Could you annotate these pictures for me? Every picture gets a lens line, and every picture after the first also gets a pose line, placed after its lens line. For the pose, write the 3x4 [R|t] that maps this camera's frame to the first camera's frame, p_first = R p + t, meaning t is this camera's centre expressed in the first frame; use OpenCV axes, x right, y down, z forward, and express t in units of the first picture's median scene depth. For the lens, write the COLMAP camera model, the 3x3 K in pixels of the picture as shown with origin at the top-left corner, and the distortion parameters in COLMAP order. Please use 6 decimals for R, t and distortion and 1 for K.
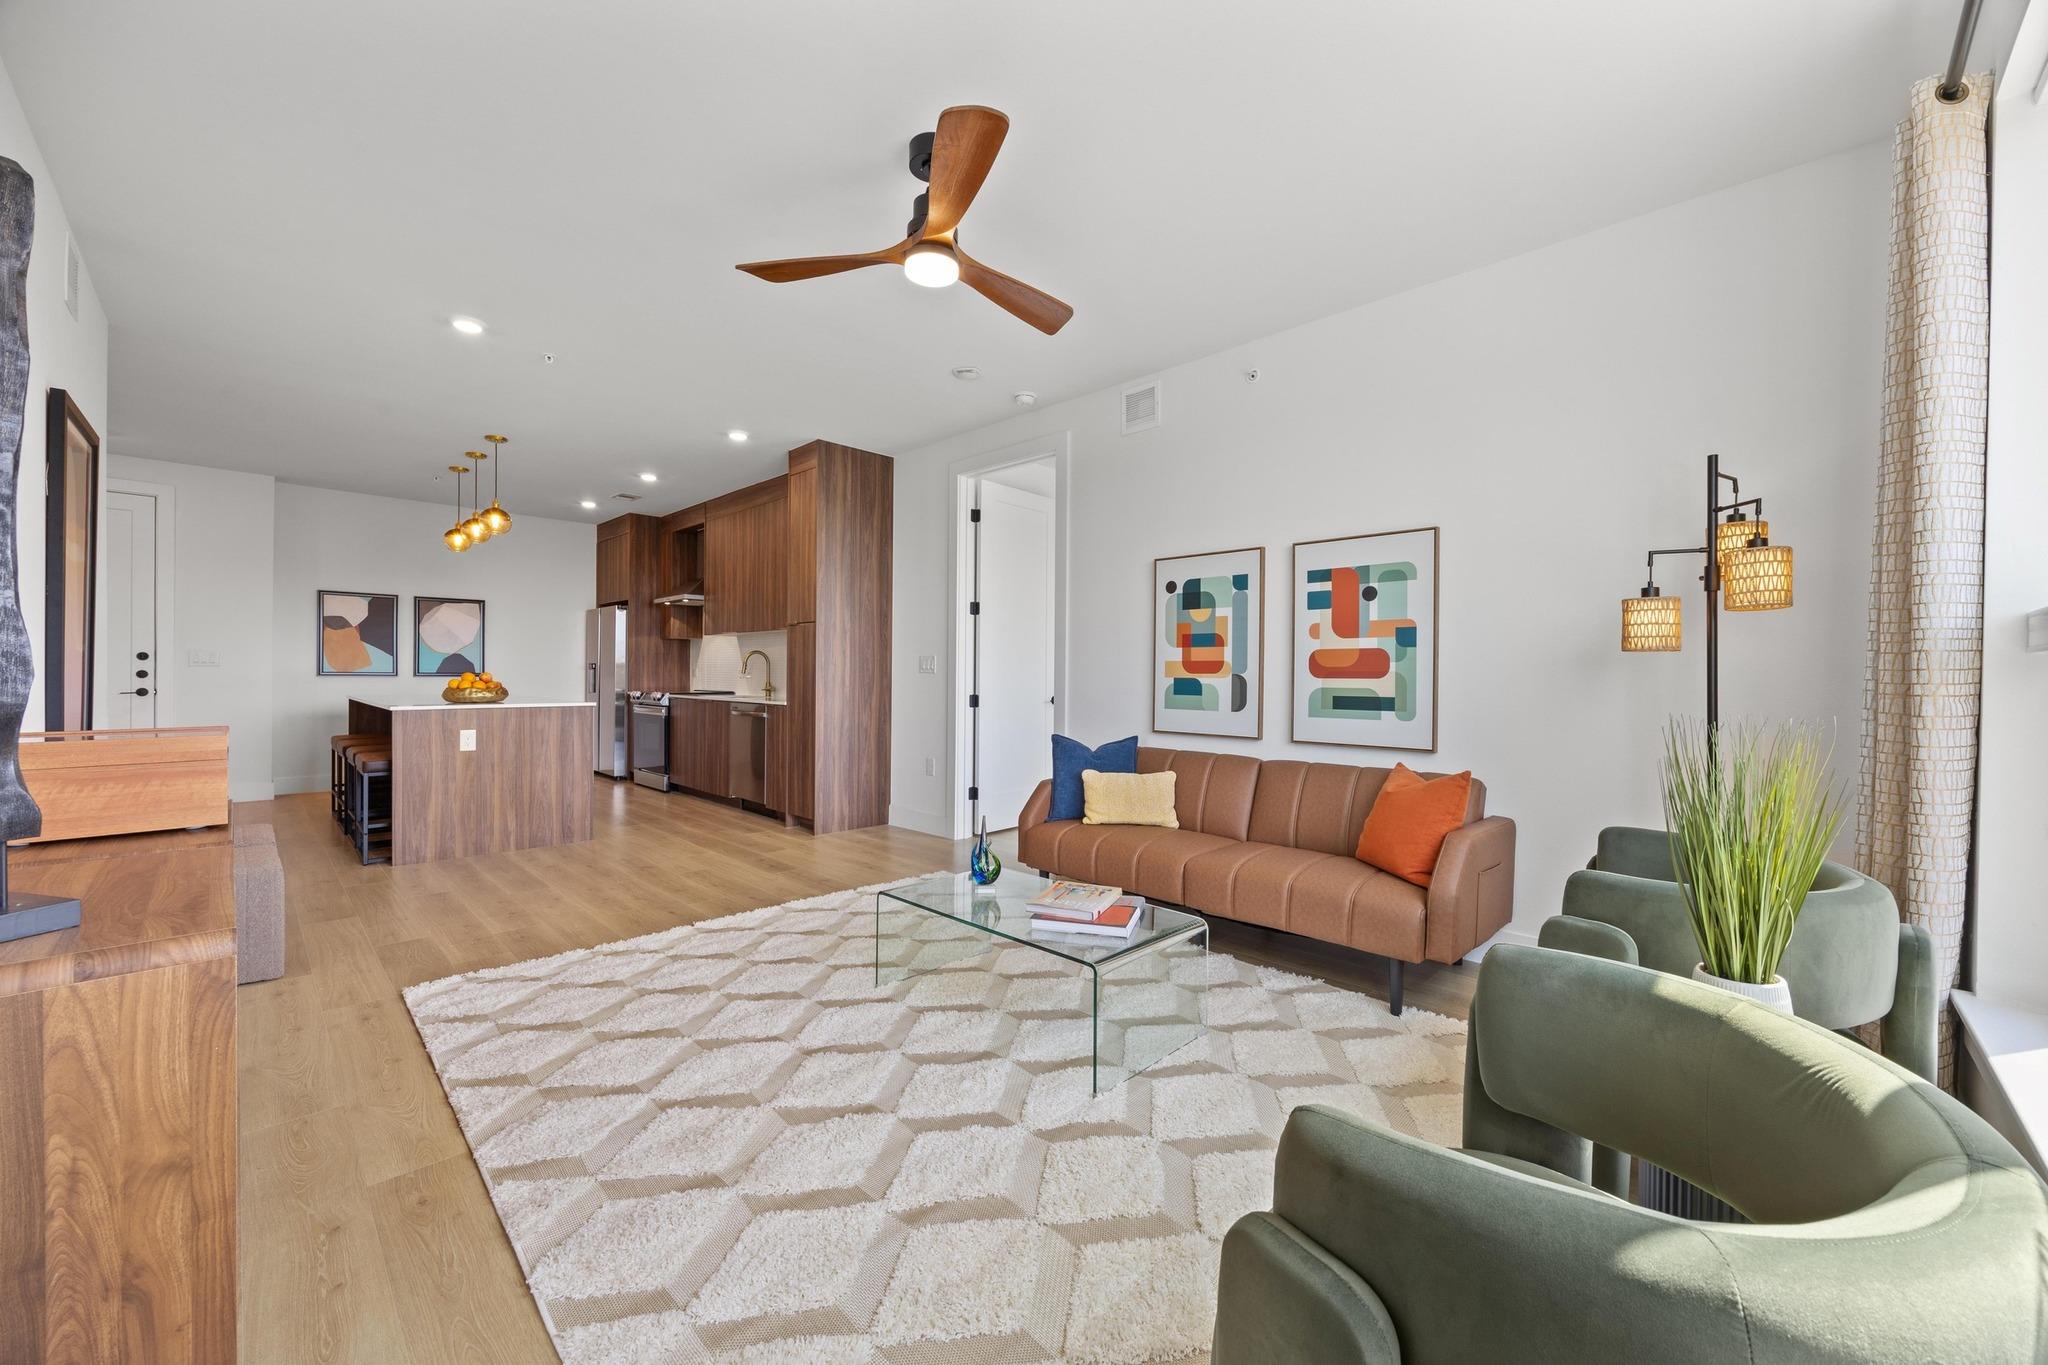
lens RADIAL K [[775.9, 0, 1022.1], [0, 775.9, 677.6], [0, 0, 1]] dist [-0.003619, -0.000014]
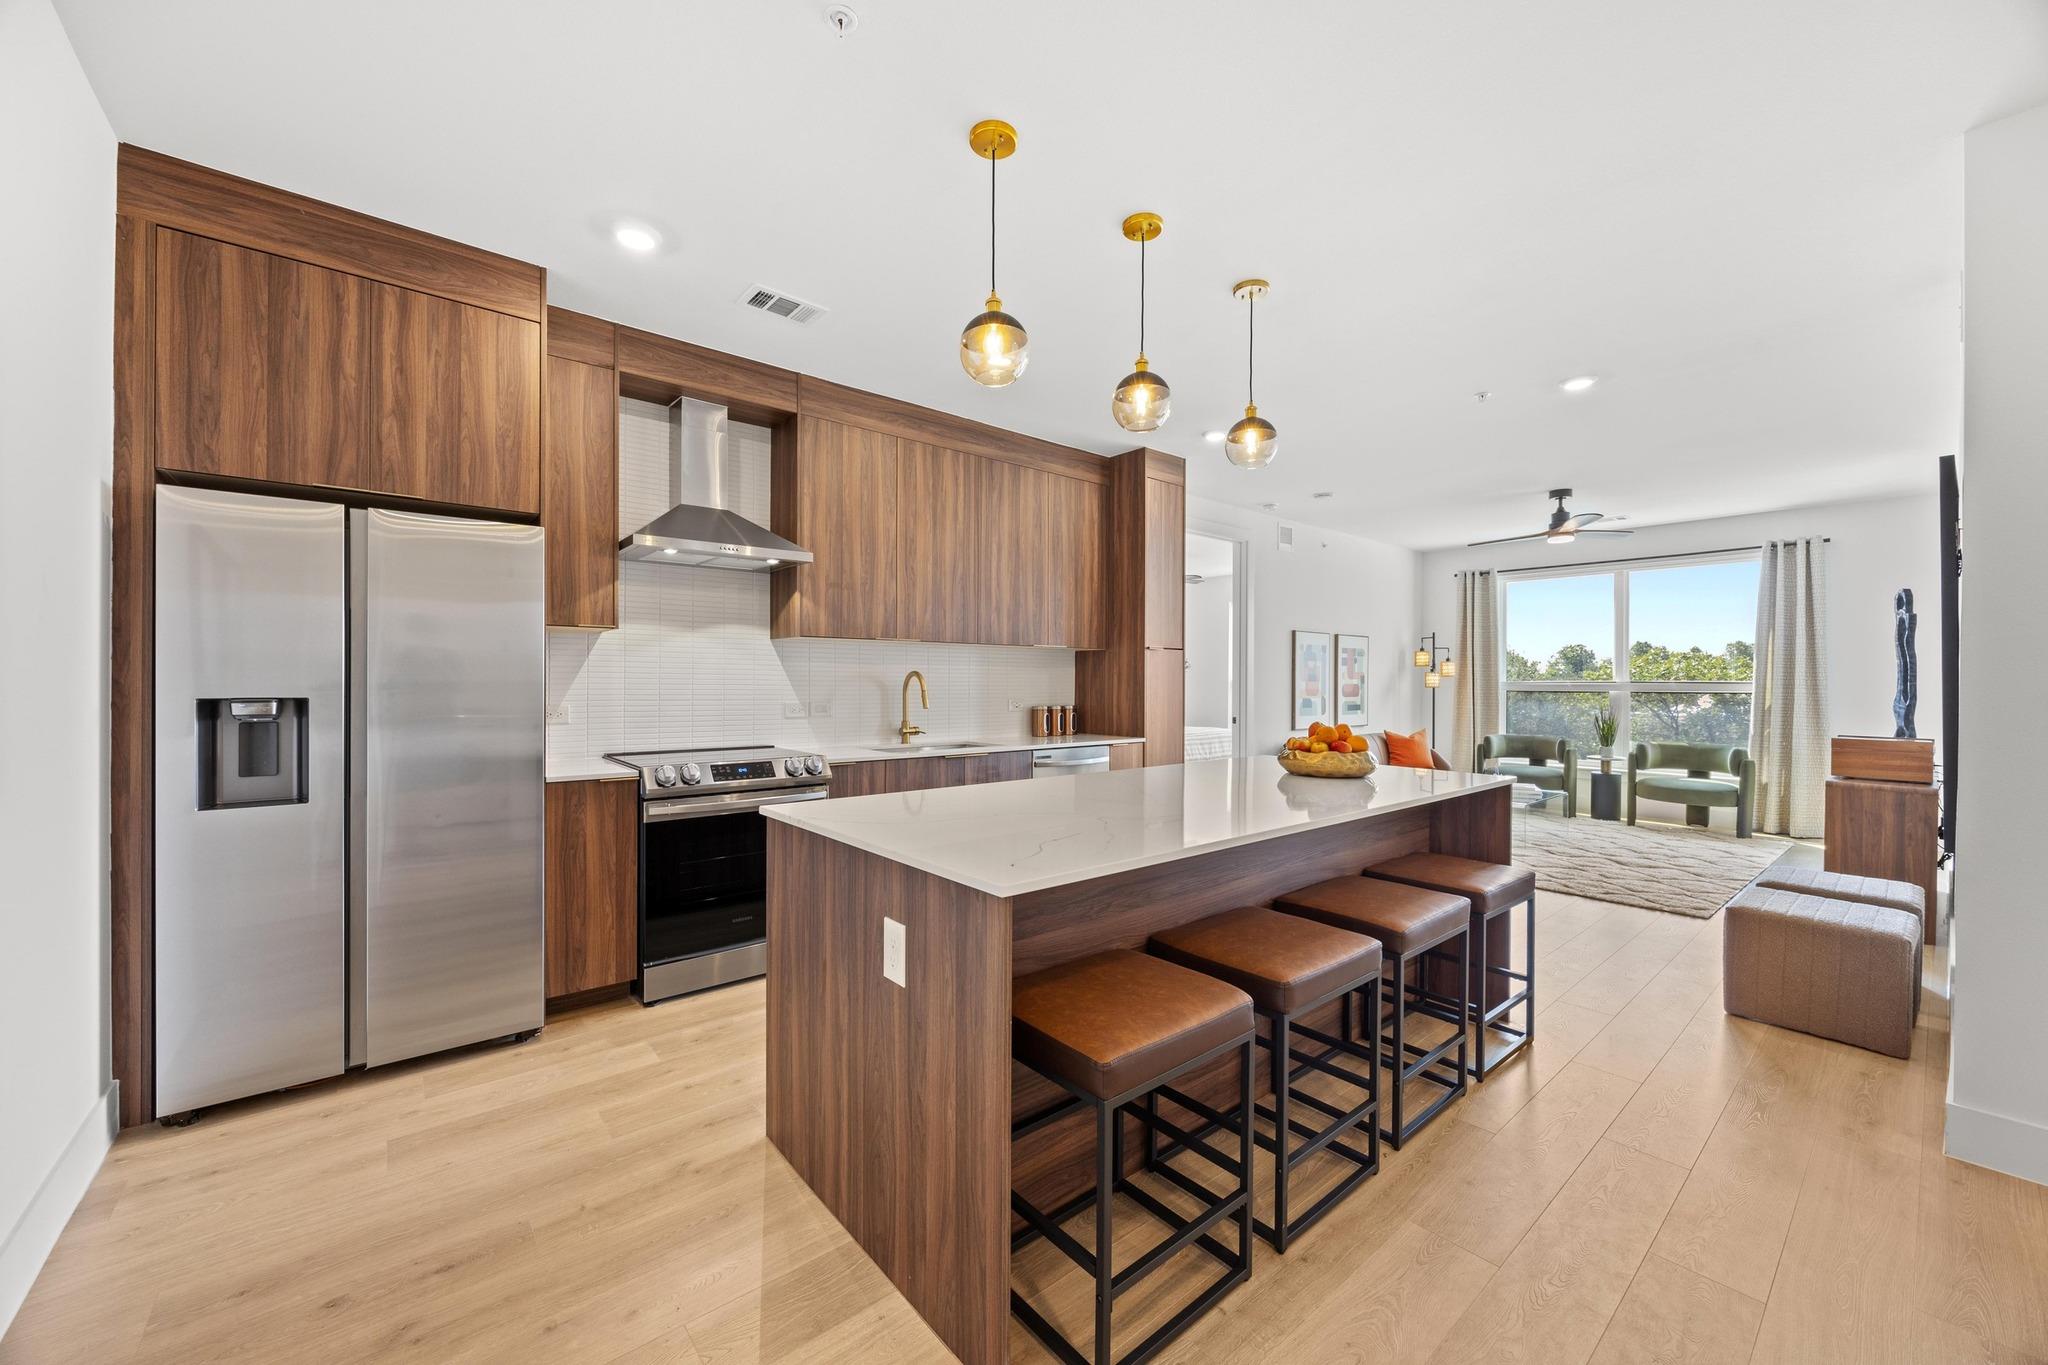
lens RADIAL K [[773.4, 0, 1017.8], [0, 773.4, 684.9], [0, 0, 1]] dist [-0.006873, 0.000042]
pose [[0.102652, -0.011393, 0.994652, -1.364323], [0.001785, 0.999935, 0.011269, -0.043418], [-0.994716, 0.000618, 0.102666, 1.225302]]
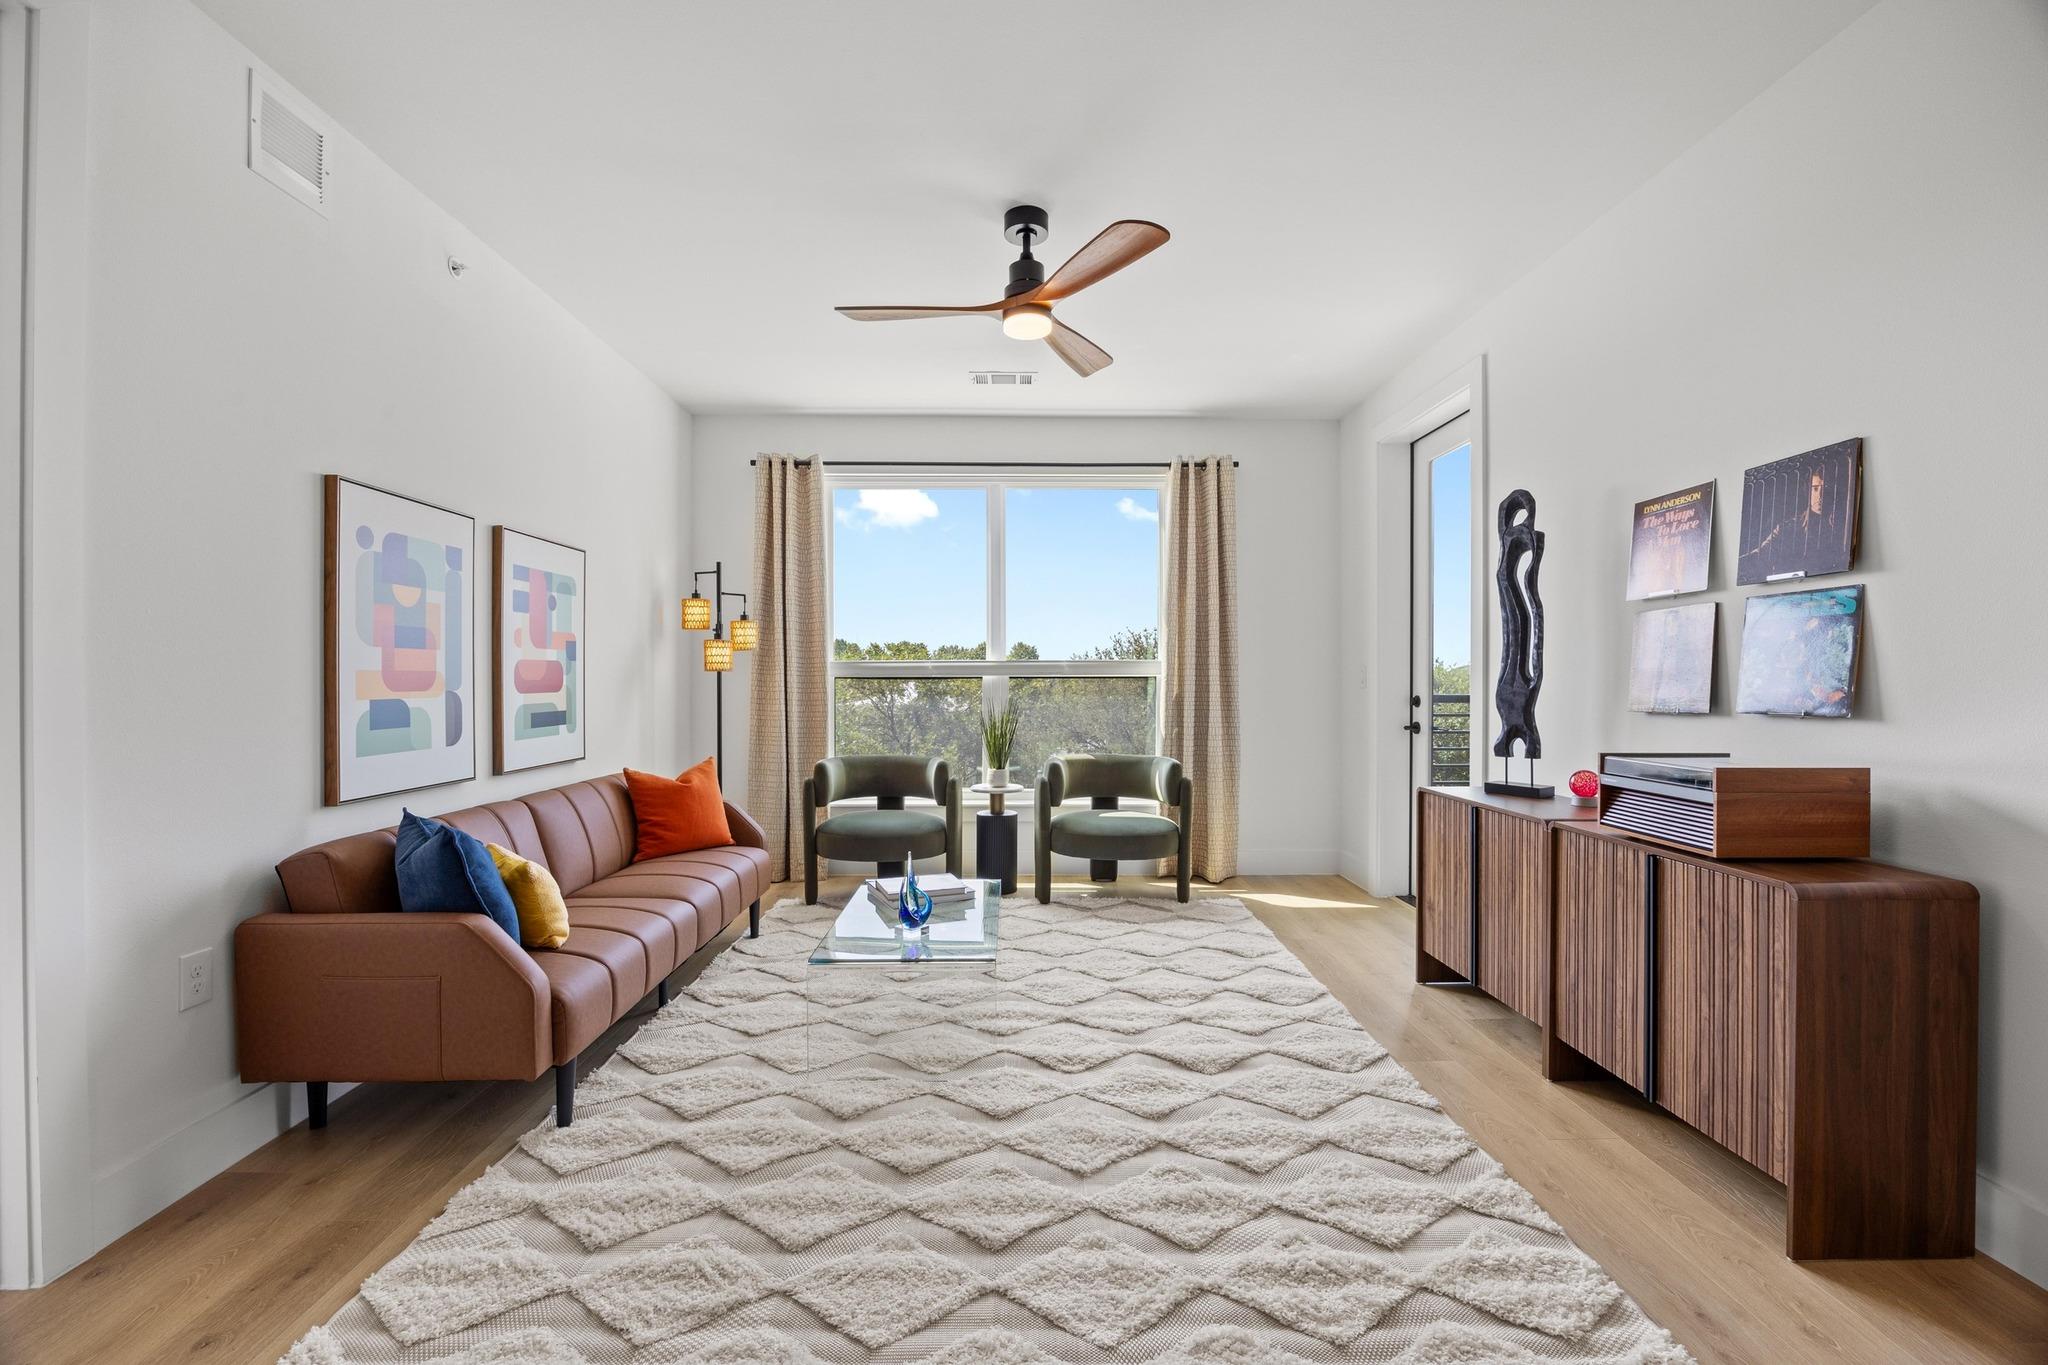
lens RADIAL K [[846.4, 0, 1021.4], [0, 846.4, 679.7], [0, 0, 1]] dist [-0.014091, 0.000224]
pose [[-0.712615, -0.008541, 0.701504, -0.471840], [-0.001789, 0.999945, 0.010358, -0.018020], [-0.701554, 0.006126, -0.712590, 0.919786]]
